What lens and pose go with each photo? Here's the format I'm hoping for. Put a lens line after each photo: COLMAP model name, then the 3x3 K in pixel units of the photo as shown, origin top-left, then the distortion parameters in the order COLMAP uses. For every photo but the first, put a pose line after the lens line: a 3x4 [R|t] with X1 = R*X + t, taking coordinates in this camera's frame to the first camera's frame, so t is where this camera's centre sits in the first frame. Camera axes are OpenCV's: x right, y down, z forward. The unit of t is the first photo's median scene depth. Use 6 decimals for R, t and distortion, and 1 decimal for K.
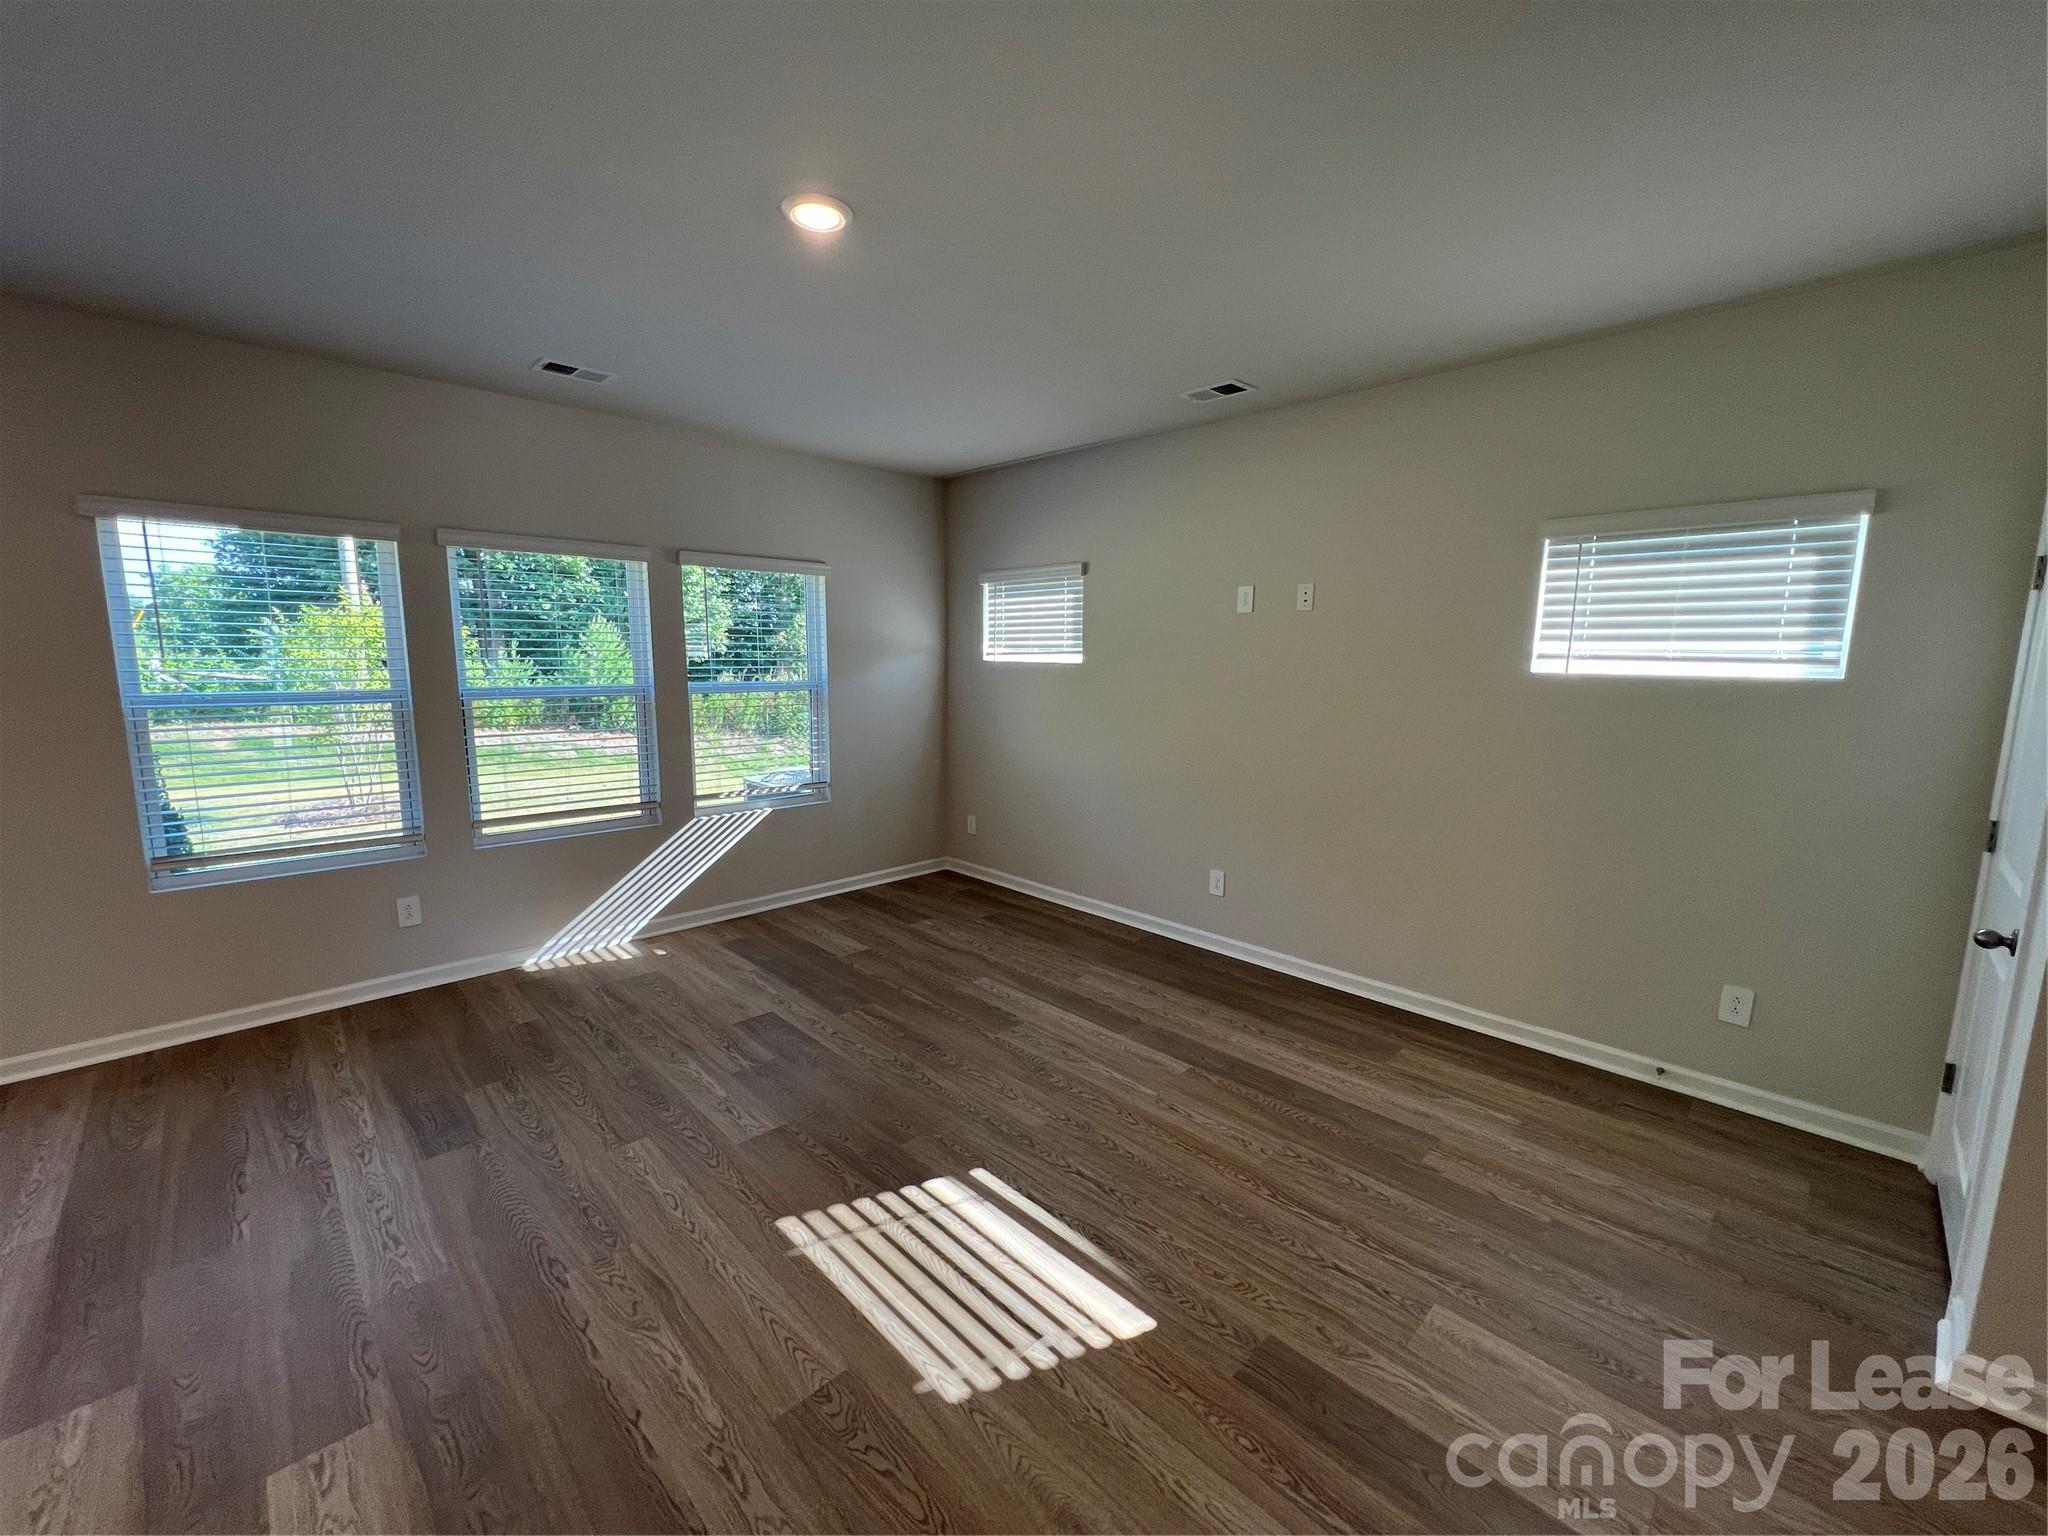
lens RADIAL K [[818.8, 0, 1023.5], [0, 818.8, 781.3], [0, 0, 1]] dist [-0.002334, 0.000723]
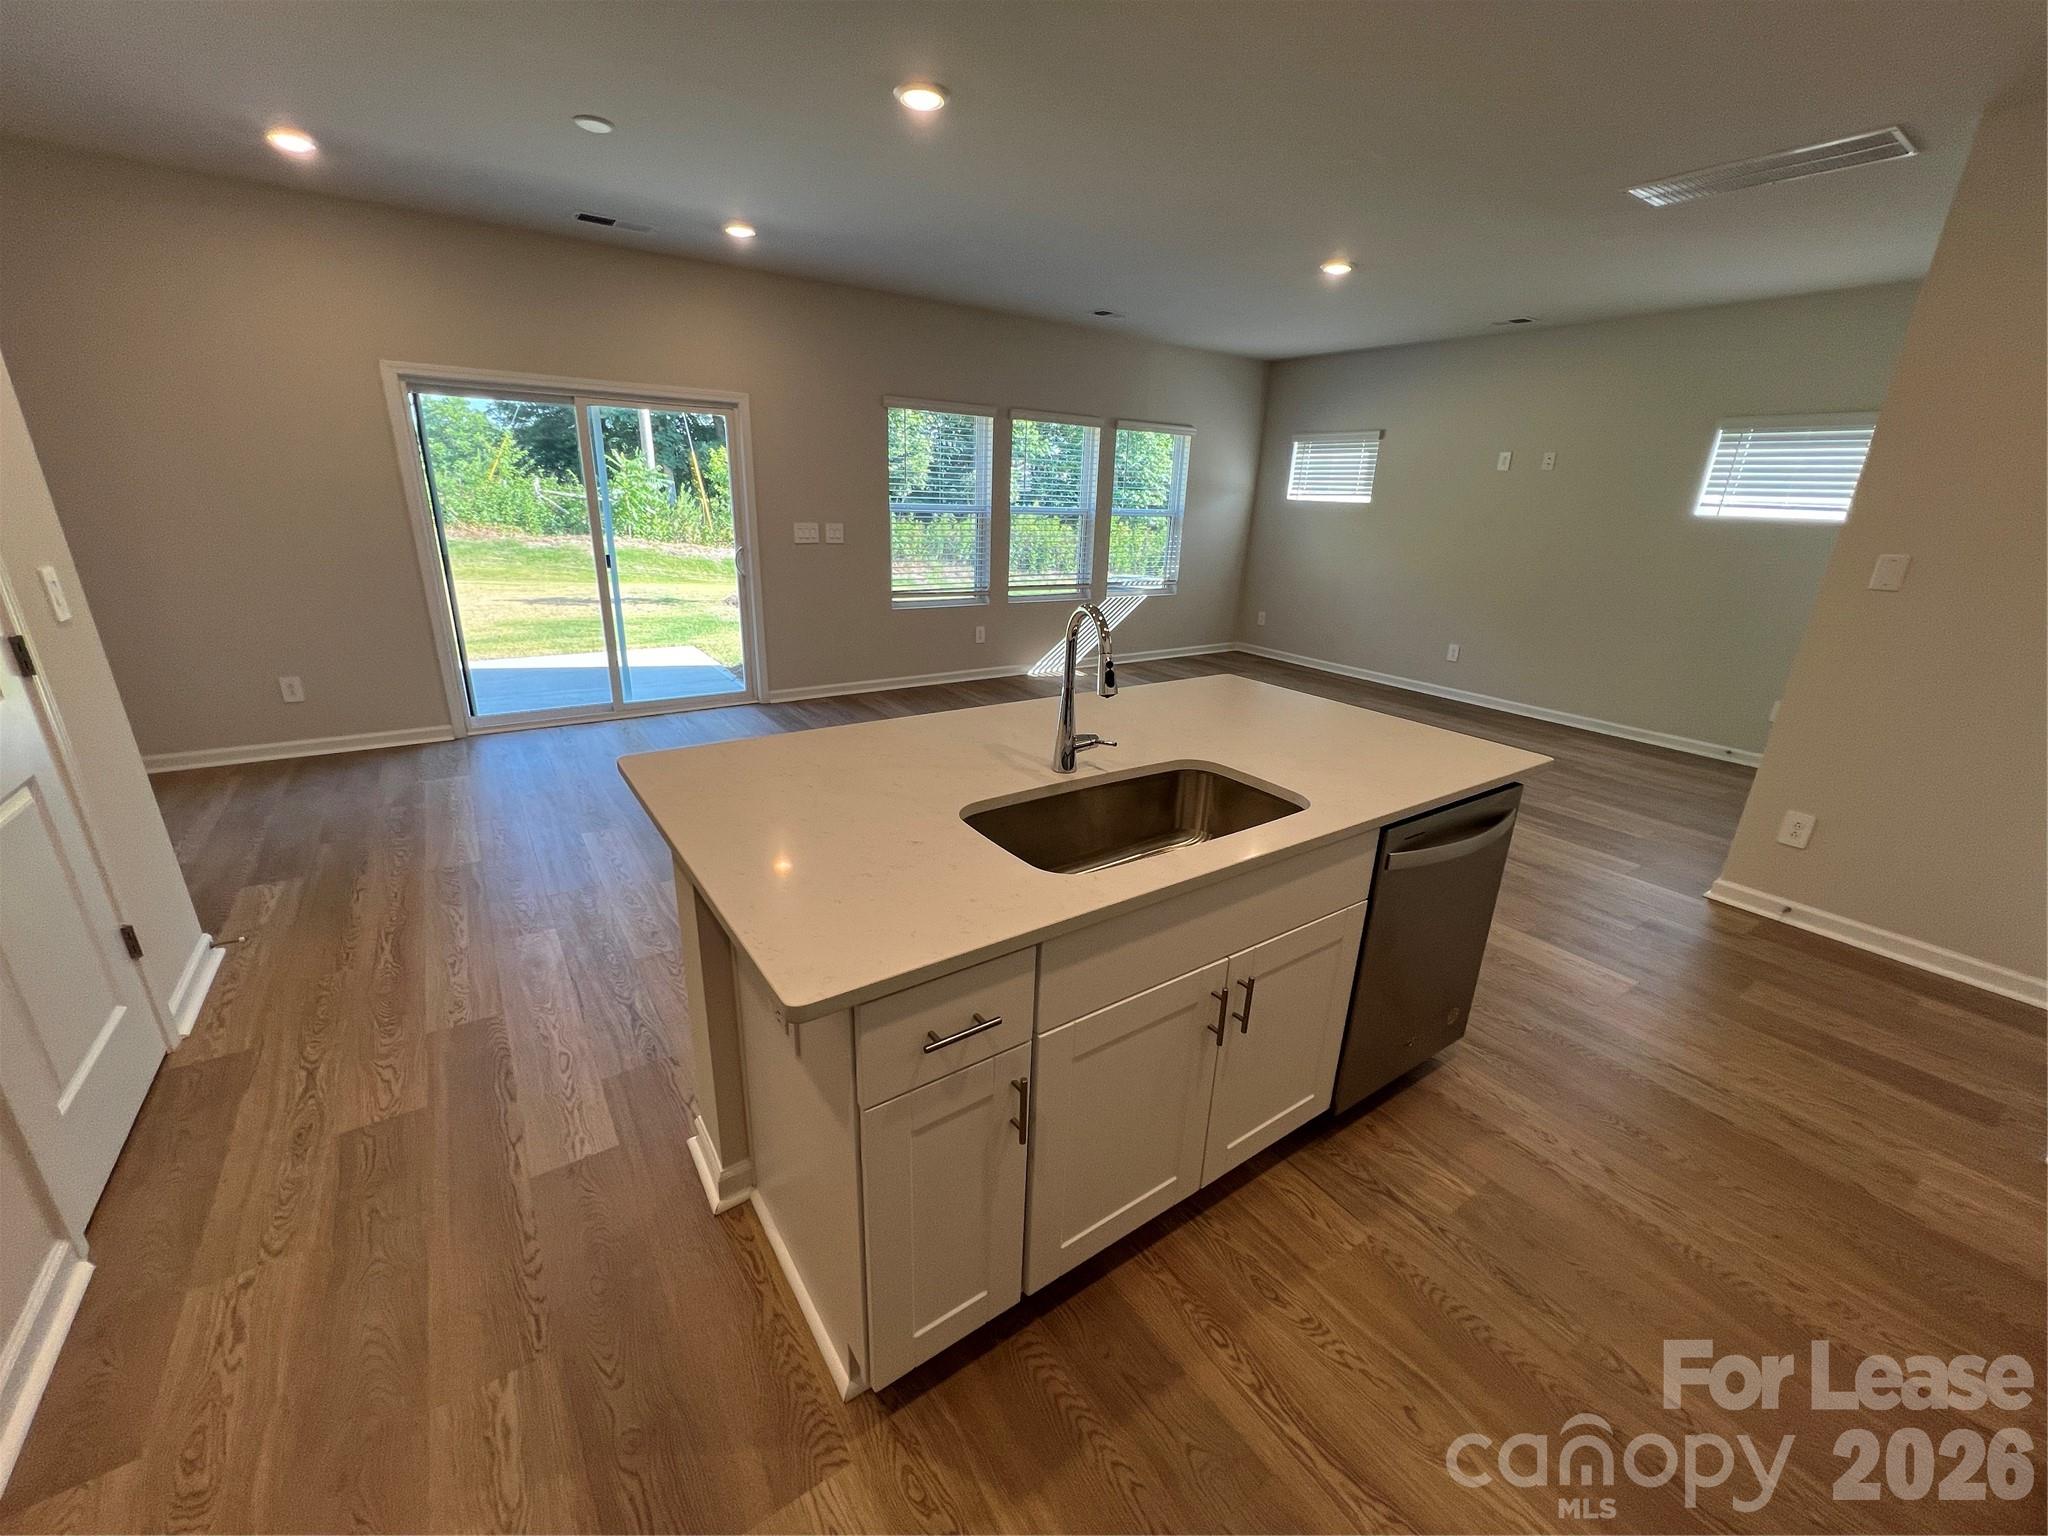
lens RADIAL K [[818.8, 0, 1028.1], [0, 818.8, 773.3], [0, 0, 1]] dist [-0.002334, 0.000723]
pose [[0.985107, 0.079612, -0.152400, -0.399593], [-0.052217, 0.983007, 0.175987, 0.155716], [0.163821, -0.165408, 0.972524, -0.887303]]
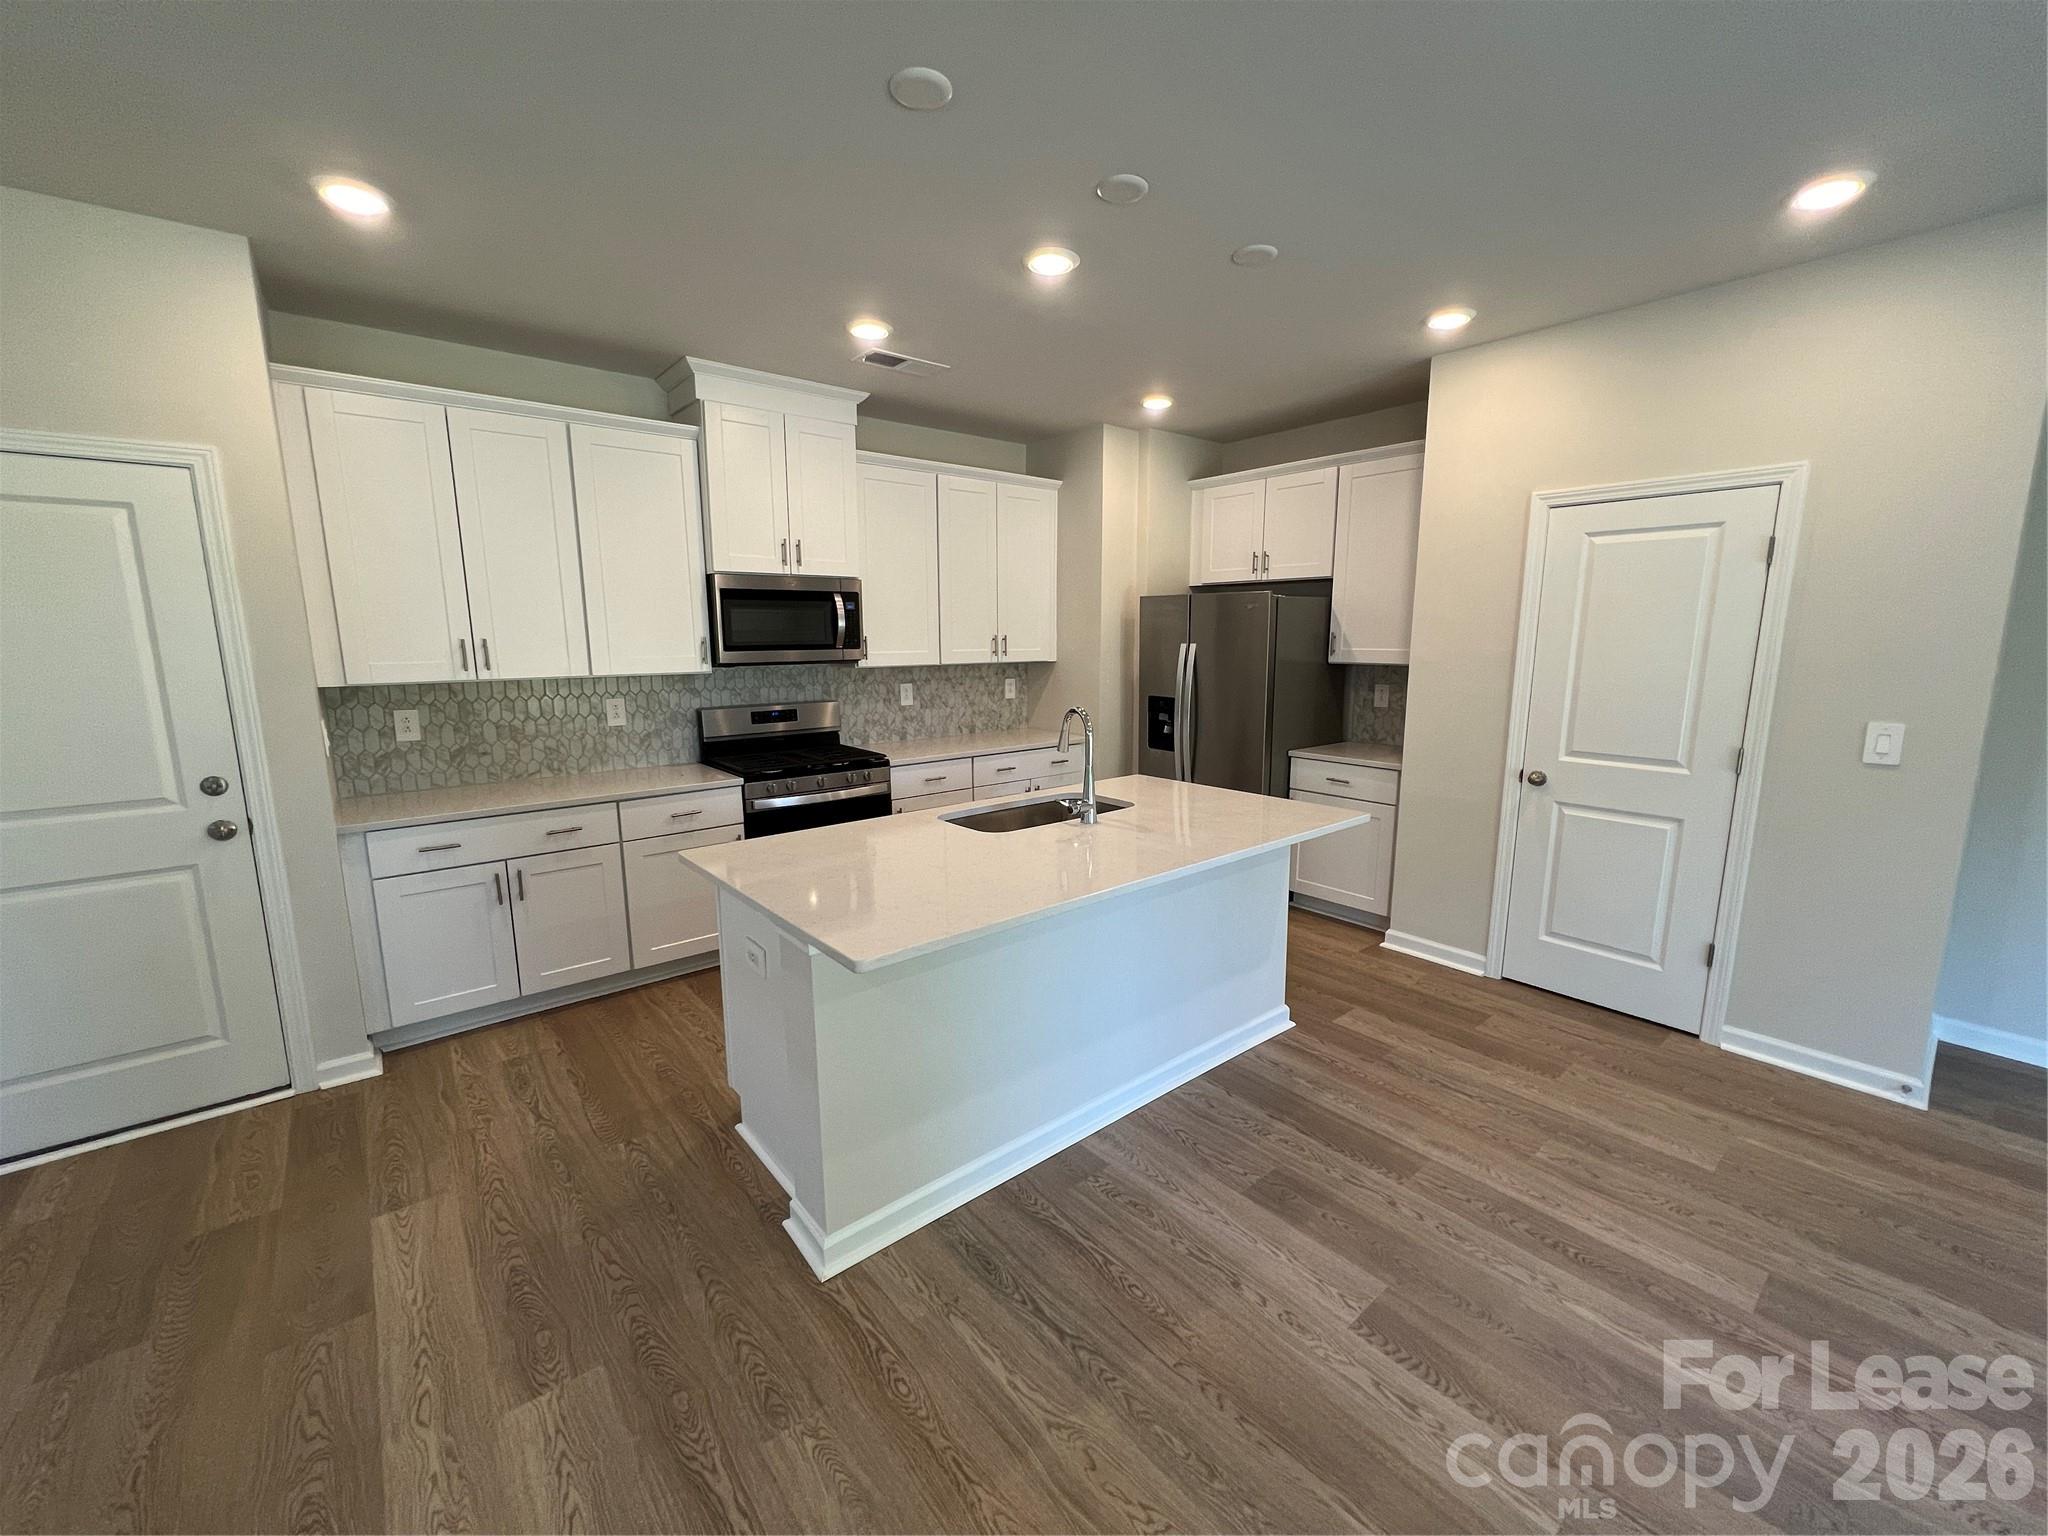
lens RADIAL K [[818.8, 0, 1010.6], [0, 818.8, 771.4], [0, 0, 1]] dist [-0.002334, 0.000723]
pose [[-0.994685, -0.020201, 0.100966, -0.466396], [0.013588, 0.946239, 0.323184, -0.076963], [-0.102067, 0.322838, -0.940935, 0.481665]]
